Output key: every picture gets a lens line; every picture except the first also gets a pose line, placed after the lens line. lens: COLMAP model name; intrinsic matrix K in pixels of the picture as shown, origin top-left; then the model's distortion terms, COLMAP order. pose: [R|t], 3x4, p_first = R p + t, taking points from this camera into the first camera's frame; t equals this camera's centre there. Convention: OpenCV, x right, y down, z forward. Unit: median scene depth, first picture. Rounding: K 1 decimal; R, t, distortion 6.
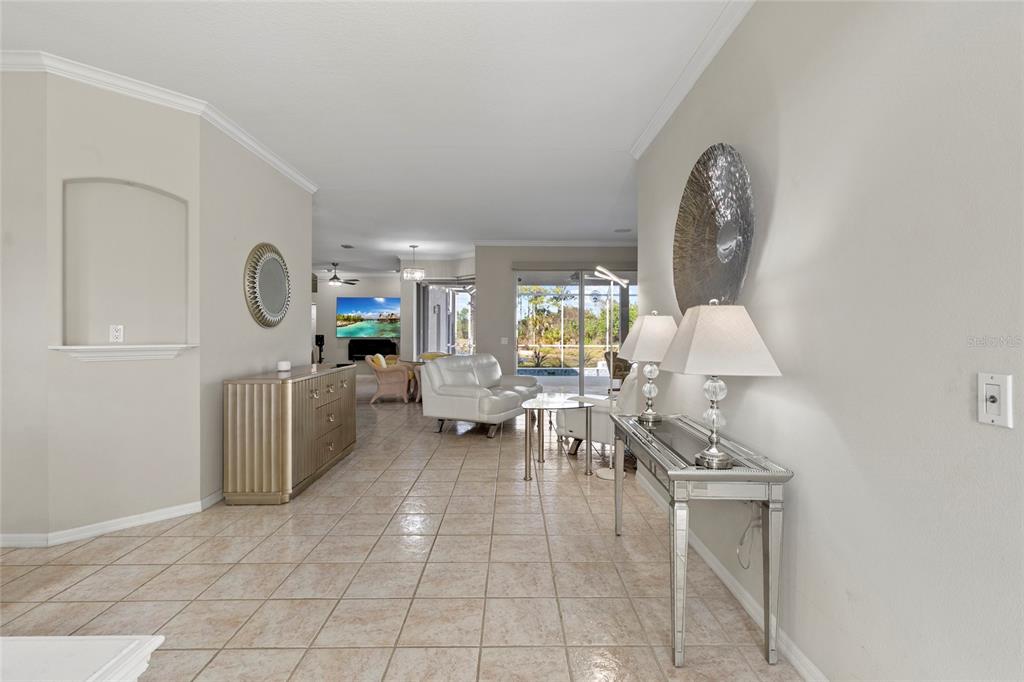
lens RADIAL K [[466.8, 0, 513.1], [0, 466.8, 336.0], [0, 0, 1]] dist [-0.001448, 0.000087]
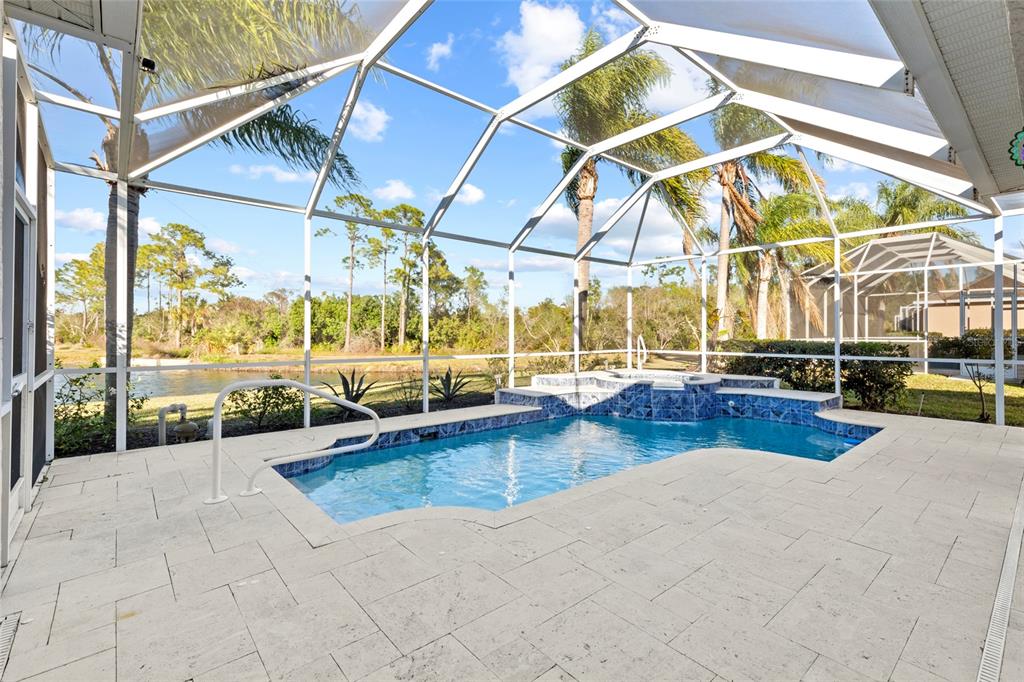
lens RADIAL K [[466.8, 0, 513.7], [0, 466.8, 330.9], [0, 0, 1]] dist [-0.001448, 0.000087]
pose [[0.757231, 0.006197, 0.653118, -0.027630], [0.002105, 0.999927, -0.011928, 0.001391], [-0.653144, 0.010407, 0.757162, 0.191023]]
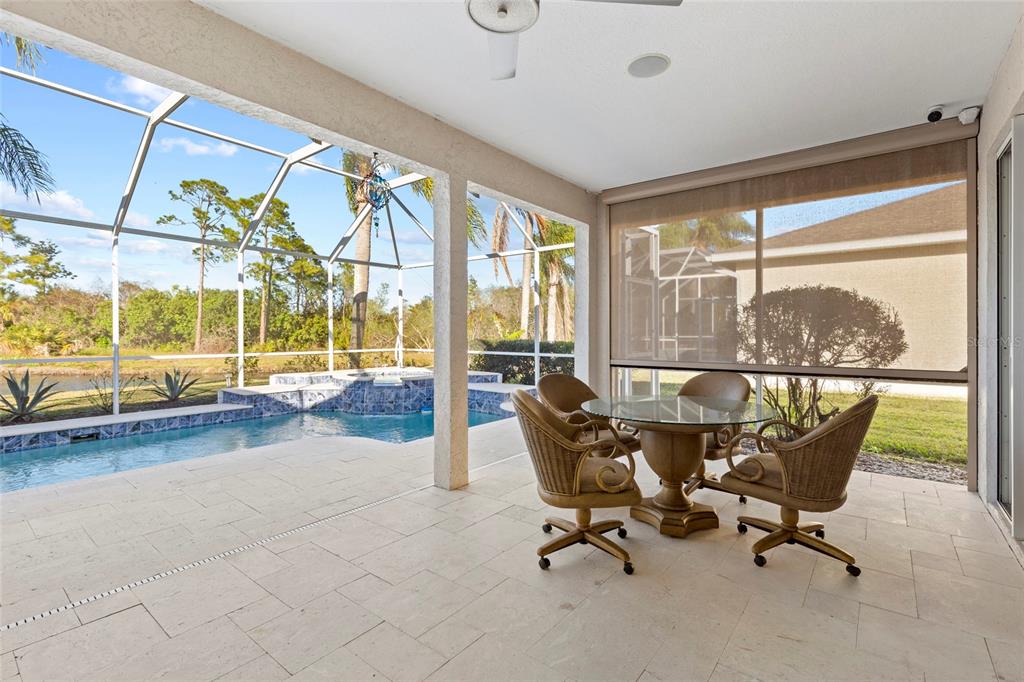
lens RADIAL K [[466.8, 0, 518.4], [0, 466.8, 339.2], [0, 0, 1]] dist [-0.001448, 0.000087]
pose [[0.612517, -0.009278, 0.790403, 0.000985], [0.002287, 0.999948, 0.009966, 0.000977], [-0.790454, -0.004296, 0.612506, 0.147204]]
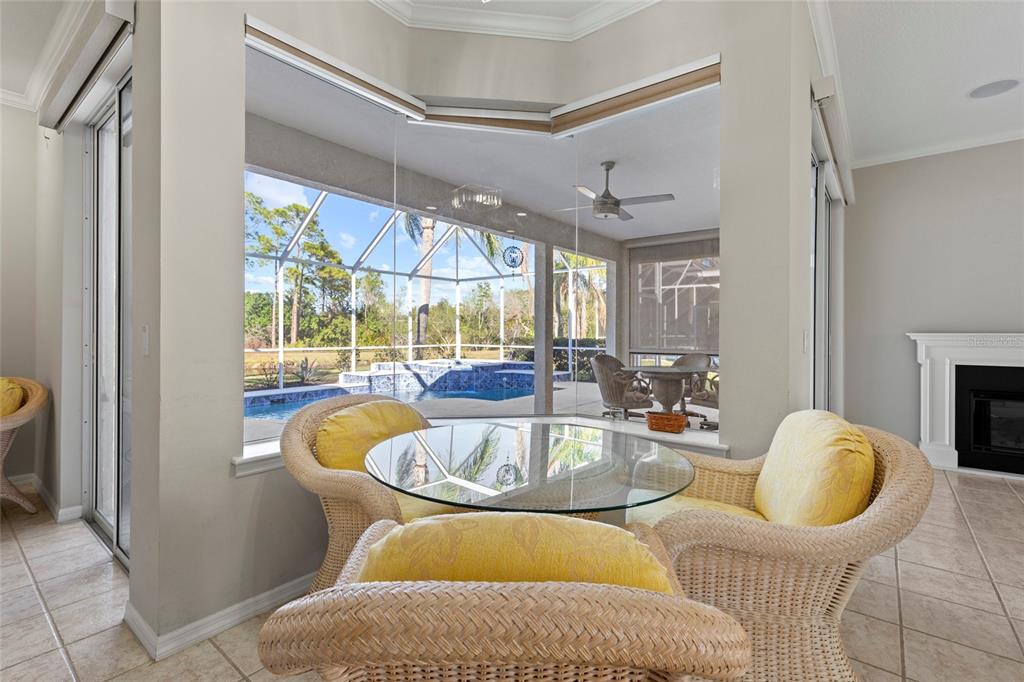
lens RADIAL K [[466.8, 0, 519.5], [0, 466.8, 334.7], [0, 0, 1]] dist [-0.001448, 0.000087]
pose [[0.614618, -0.000156, 0.788825, -0.045047], [0.000900, 0.999999, -0.000504, 0.001626], [-0.788824, 0.001020, 0.614618, 0.129483]]
